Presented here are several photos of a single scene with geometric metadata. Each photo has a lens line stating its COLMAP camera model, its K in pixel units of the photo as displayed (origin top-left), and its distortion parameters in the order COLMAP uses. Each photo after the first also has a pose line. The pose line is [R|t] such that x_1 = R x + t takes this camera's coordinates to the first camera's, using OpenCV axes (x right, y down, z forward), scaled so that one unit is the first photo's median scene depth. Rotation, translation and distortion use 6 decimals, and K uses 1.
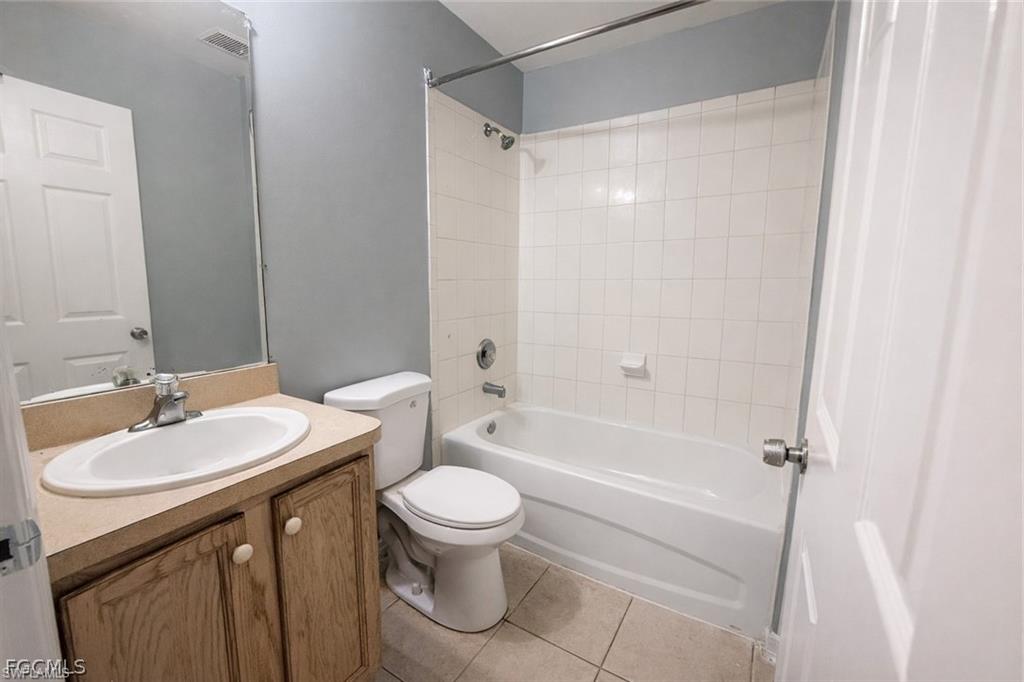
lens RADIAL K [[412.3, 0, 512.6], [0, 412.3, 337.6], [0, 0, 1]] dist [0.002204, 0.000263]
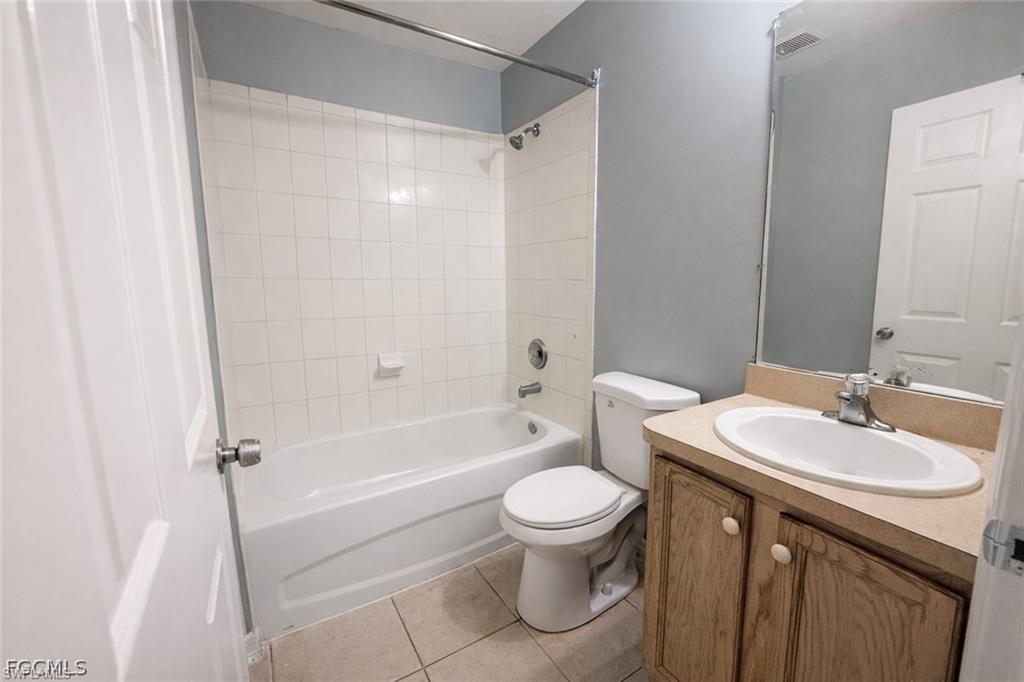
lens RADIAL K [[412.3, 0, 511.7], [0, 412.3, 338.5], [0, 0, 1]] dist [0.002204, 0.000263]
pose [[-0.463967, 0.127680, -0.876603, 0.451726], [-0.126136, 0.969953, 0.208038, -0.106096], [0.876826, 0.207094, -0.433921, 0.738457]]
